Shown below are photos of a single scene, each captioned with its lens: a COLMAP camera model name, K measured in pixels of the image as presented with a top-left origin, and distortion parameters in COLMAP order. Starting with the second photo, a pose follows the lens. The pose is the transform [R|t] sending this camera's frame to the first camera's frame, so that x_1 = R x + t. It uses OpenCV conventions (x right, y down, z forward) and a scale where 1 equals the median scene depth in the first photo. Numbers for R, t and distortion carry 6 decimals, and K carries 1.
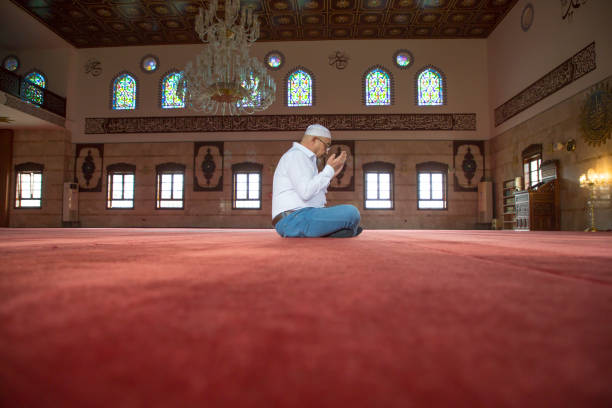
lens RADIAL K [[380.3, 0, 307.7], [0, 380.3, 202.3], [0, 0, 1]] dist [-0.057216, 0.001358]
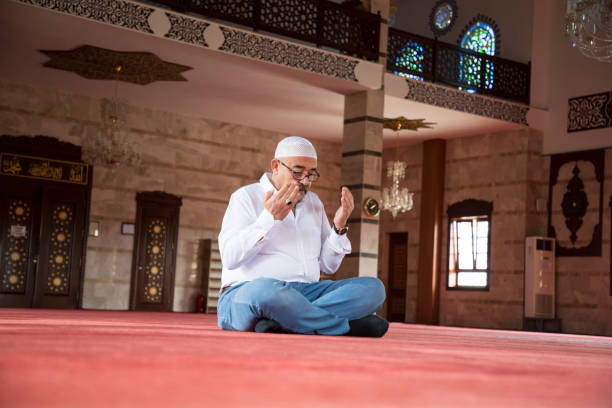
lens RADIAL K [[963.2, 0, 306.0], [0, 963.2, 204.0], [0, 0, 1]] dist [0.000336, -0.027193]
pose [[0.614880, -0.052260, -0.786887, 0.151301], [-0.010682, 0.997158, -0.074572, 0.000363], [0.788548, 0.054259, 0.612575, -0.002103]]
